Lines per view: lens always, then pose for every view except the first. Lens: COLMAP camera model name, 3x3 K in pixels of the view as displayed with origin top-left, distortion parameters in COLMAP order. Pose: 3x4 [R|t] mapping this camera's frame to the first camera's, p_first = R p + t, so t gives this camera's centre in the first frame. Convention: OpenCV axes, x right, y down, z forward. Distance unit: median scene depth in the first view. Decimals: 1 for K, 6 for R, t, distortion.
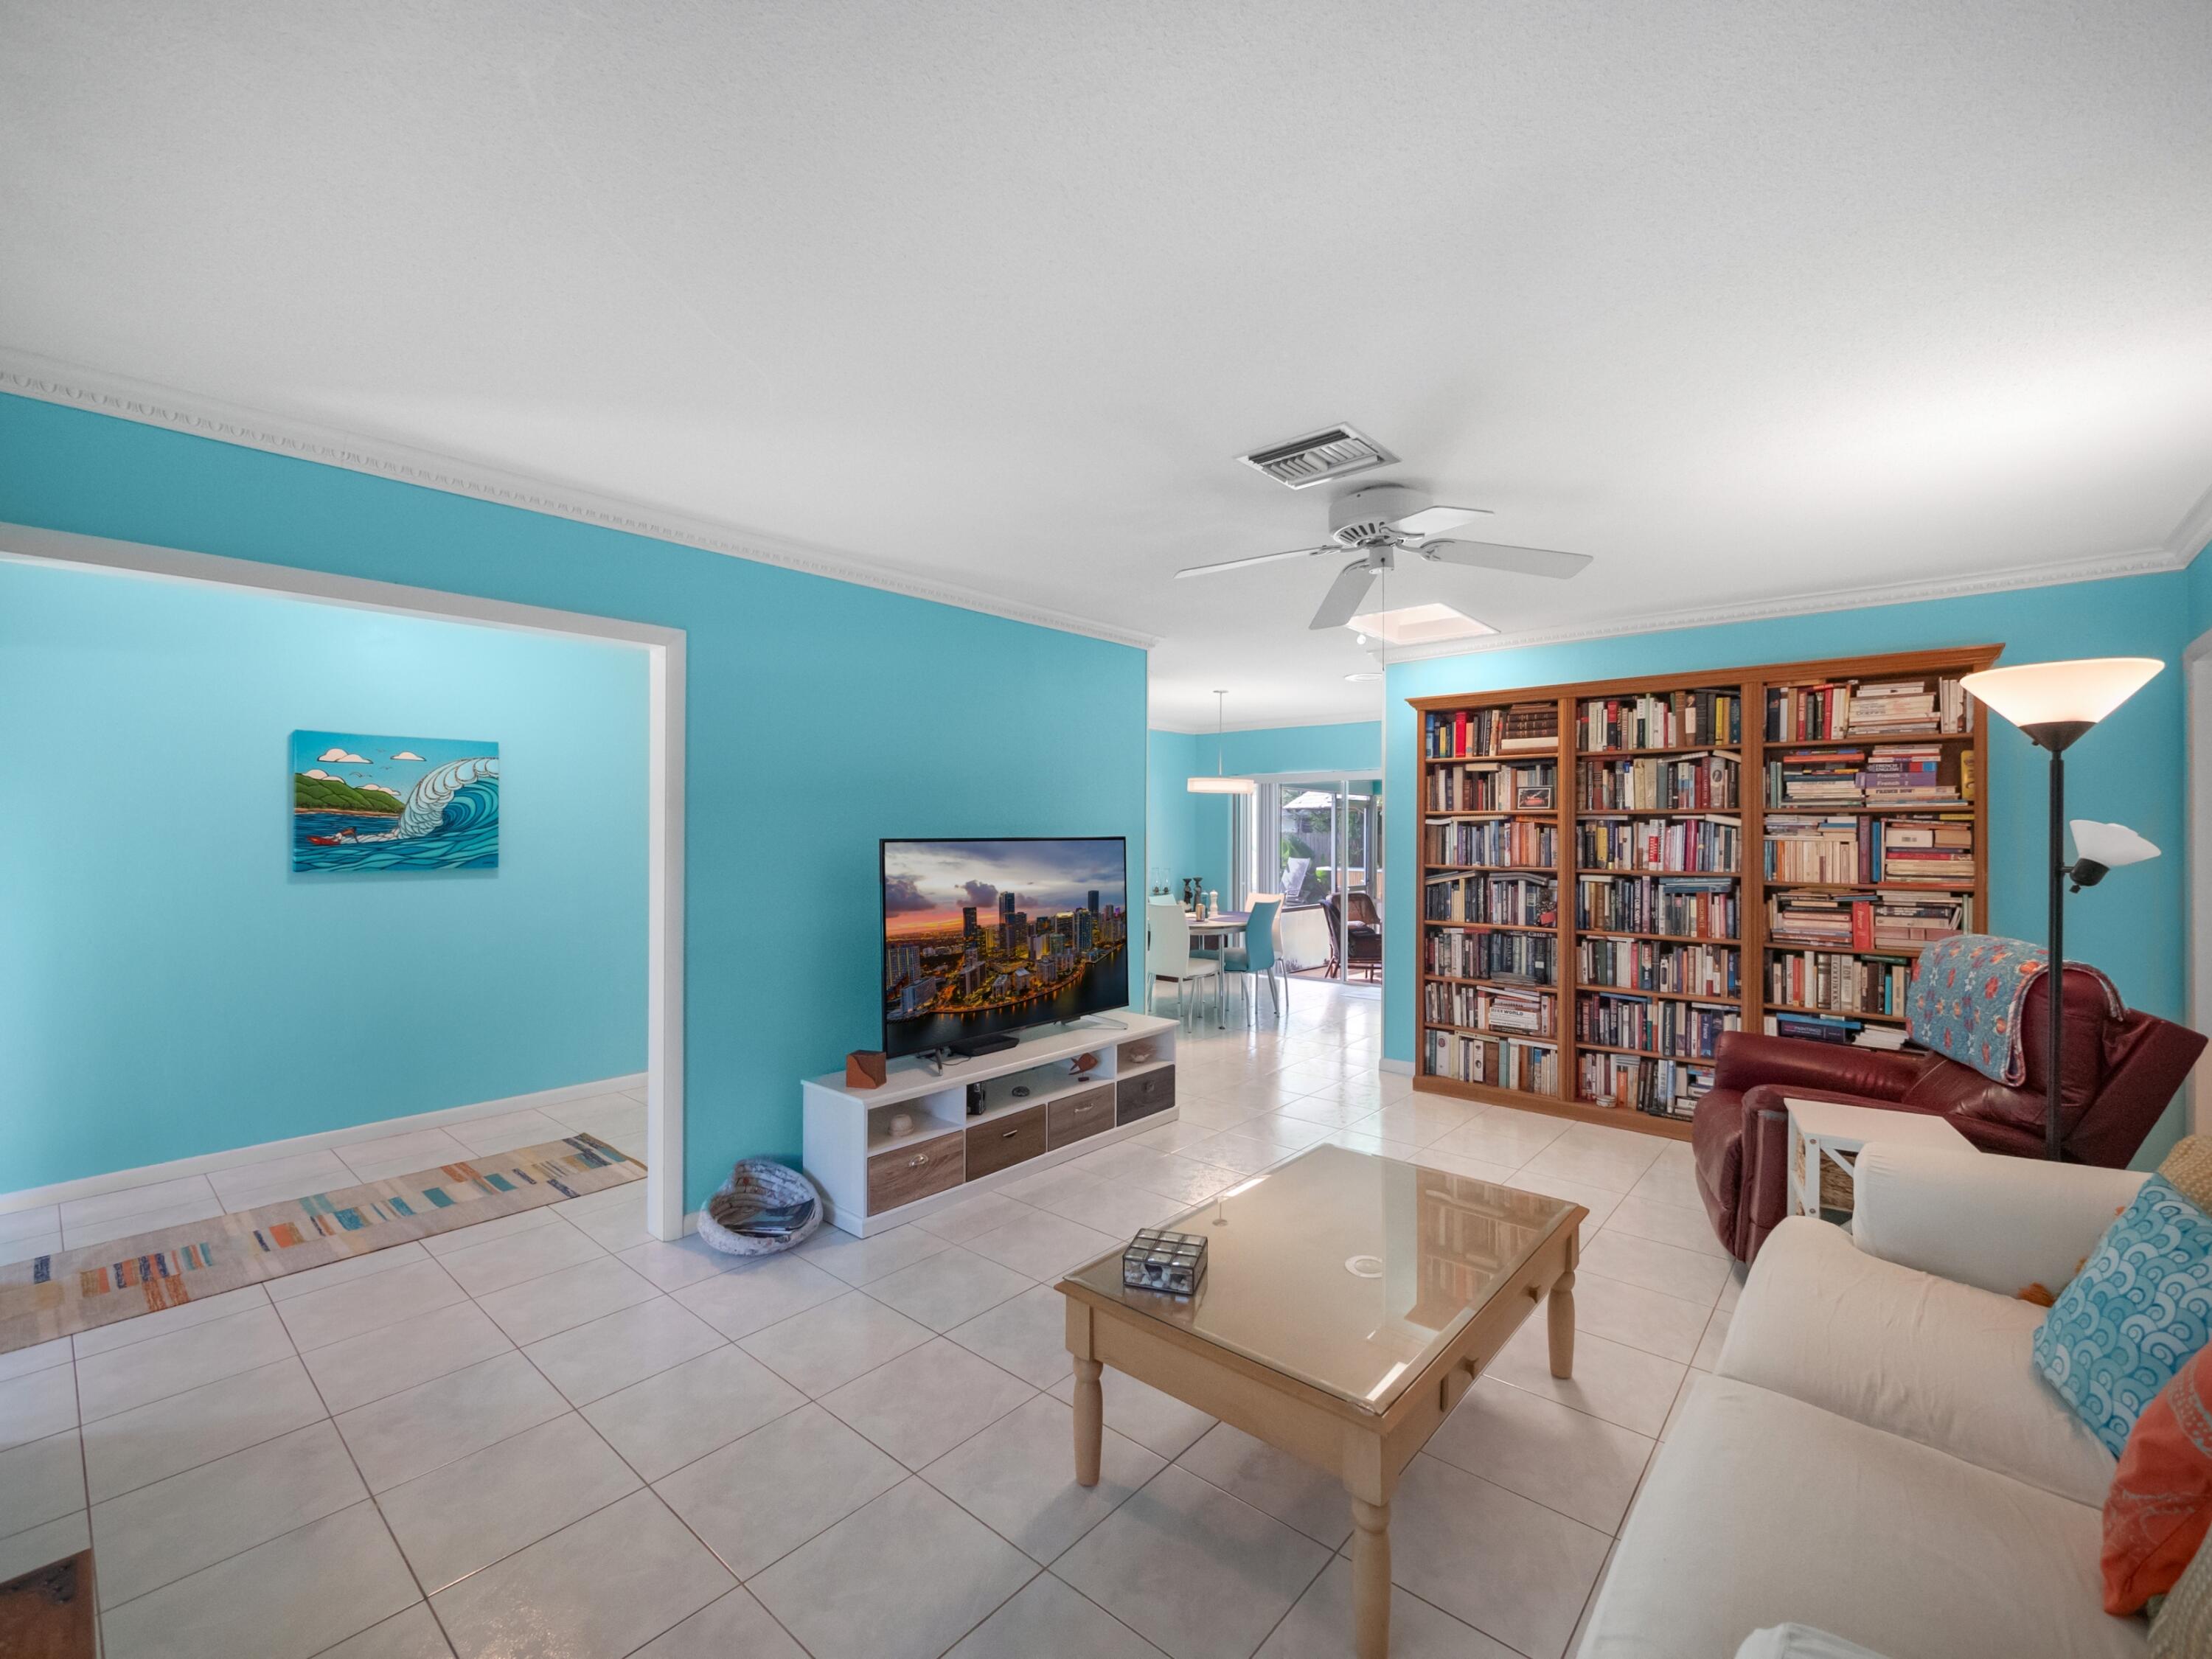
lens RADIAL K [[950.7, 0, 1109.9], [0, 950.7, 820.3], [0, 0, 1]] dist [-0.000402, -0.000227]
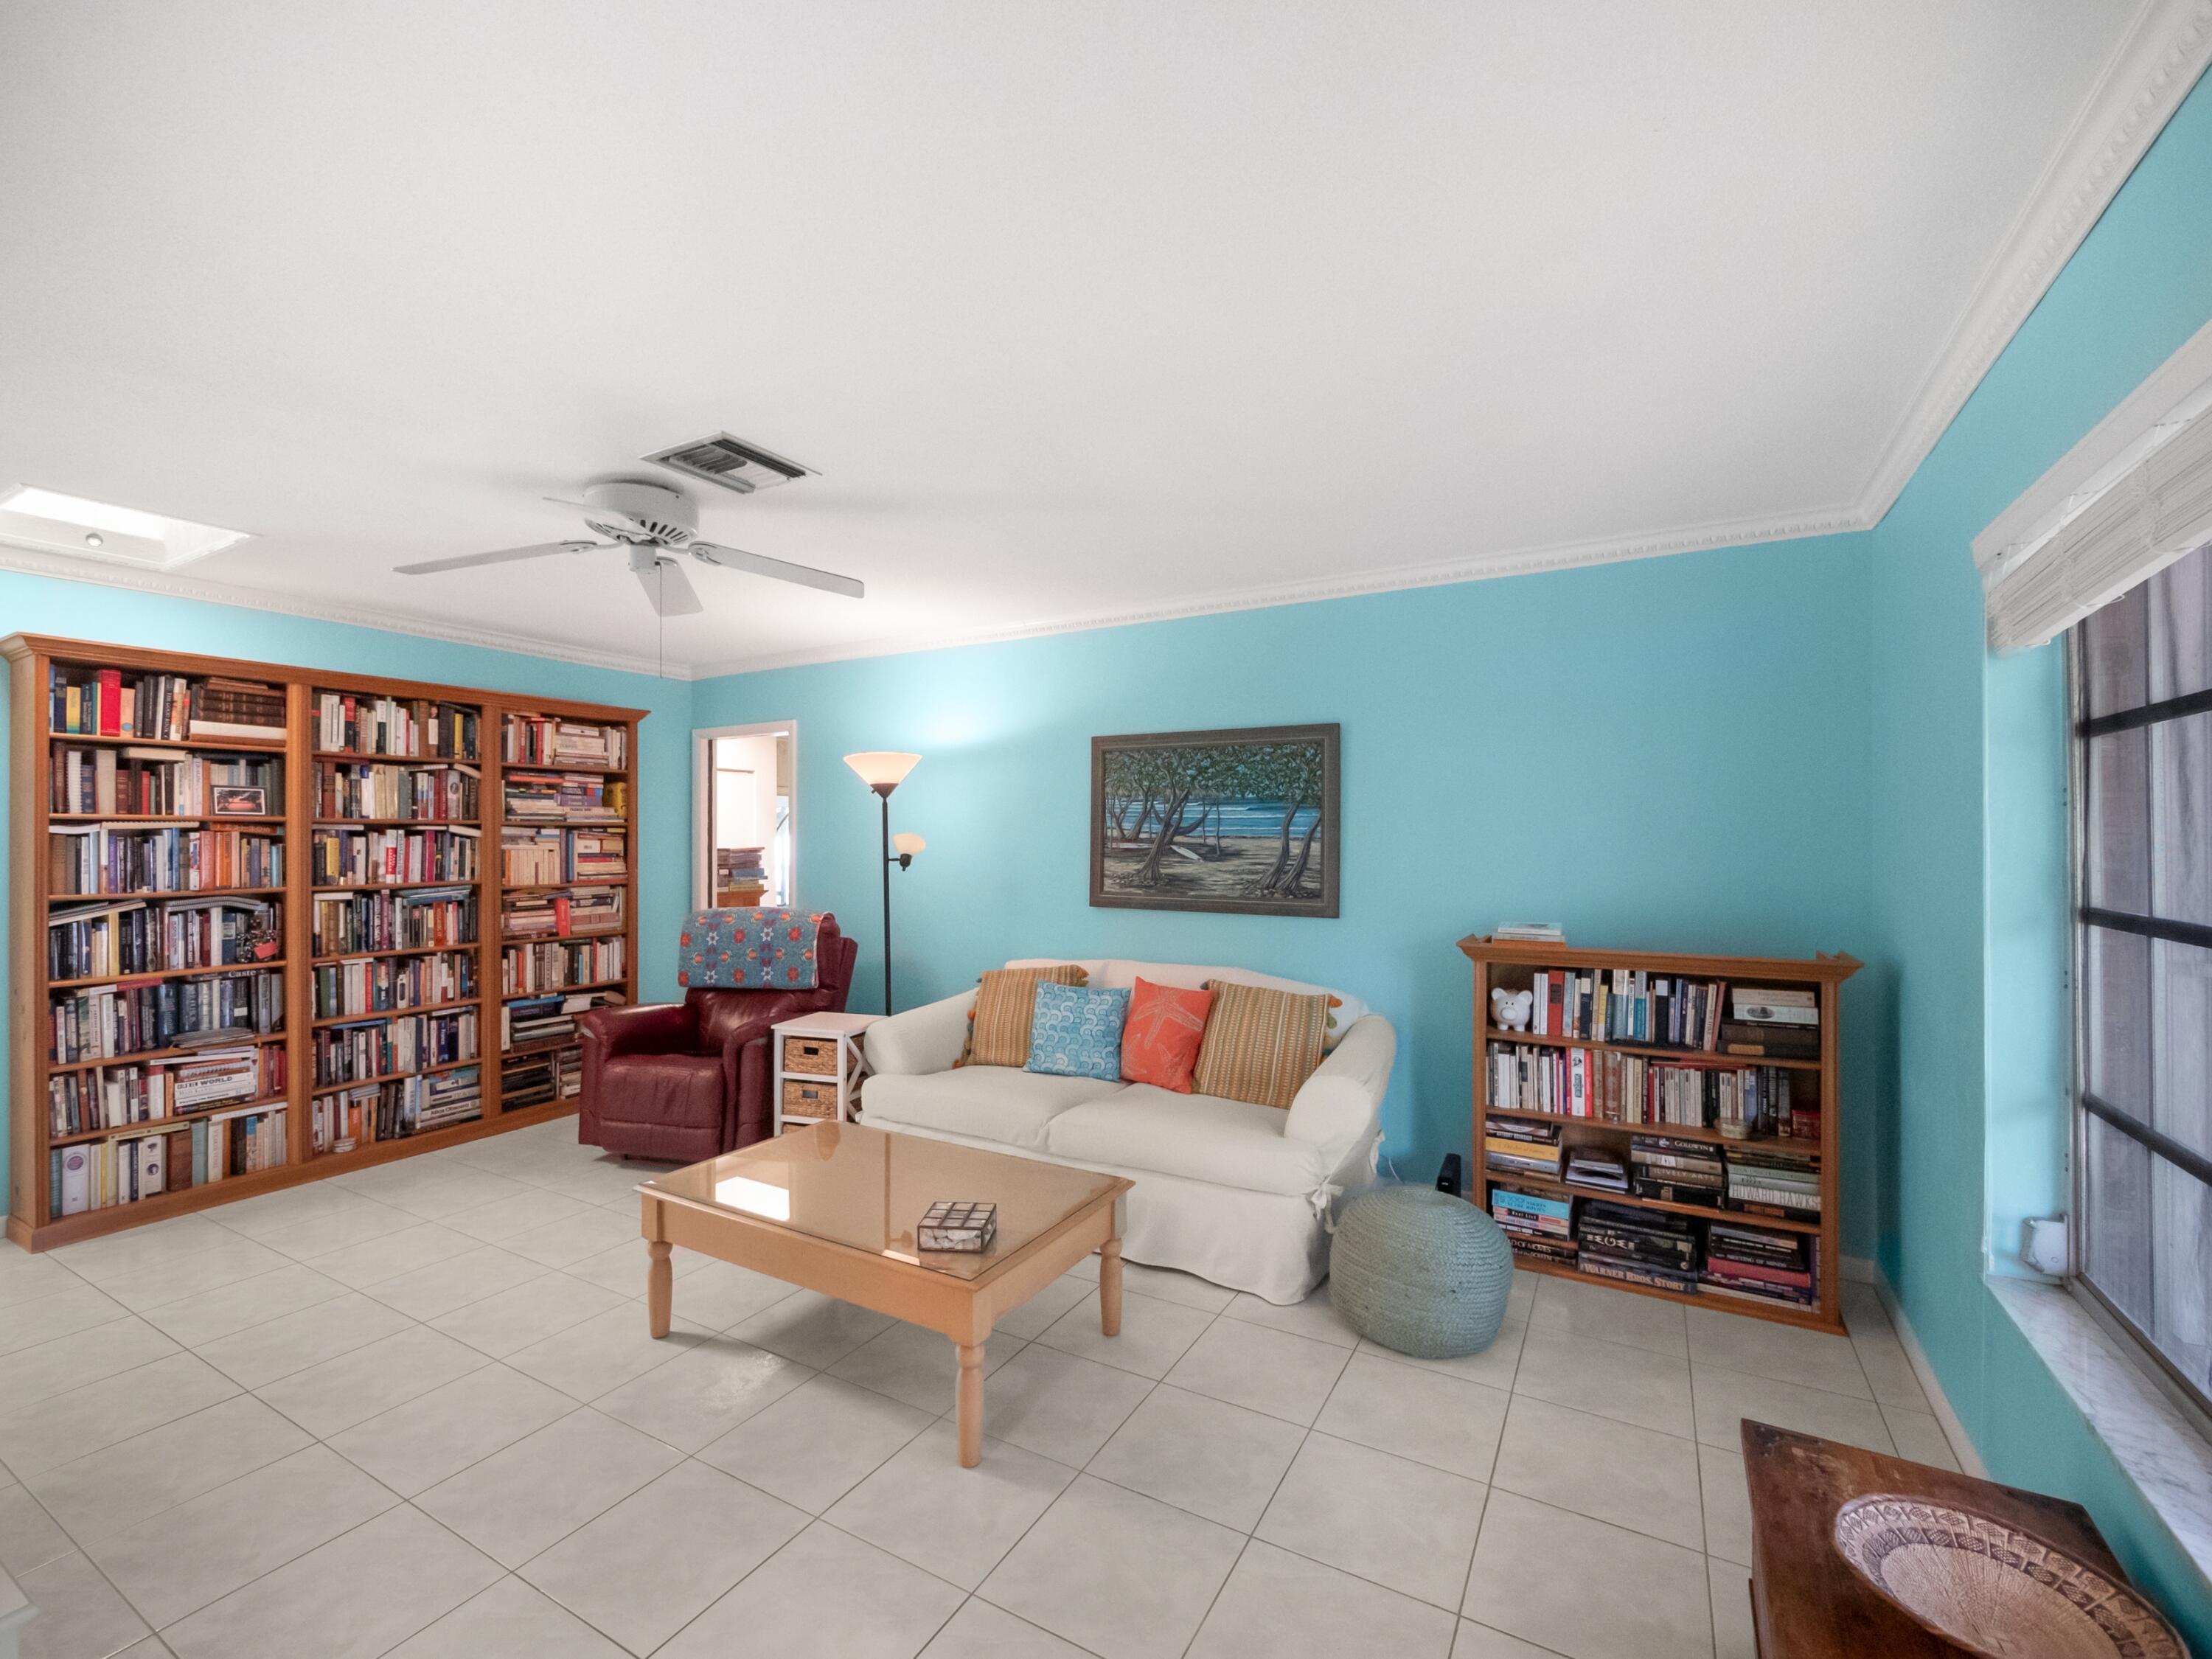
lens RADIAL K [[950.7, 0, 1109.0], [0, 950.7, 837.4], [0, 0, 1]] dist [-0.000402, -0.000227]
pose [[-0.196393, 0.000622, 0.980525, -0.499104], [-0.006091, 0.999980, -0.001854, 0.004239], [-0.980506, -0.006337, -0.196385, 0.479938]]
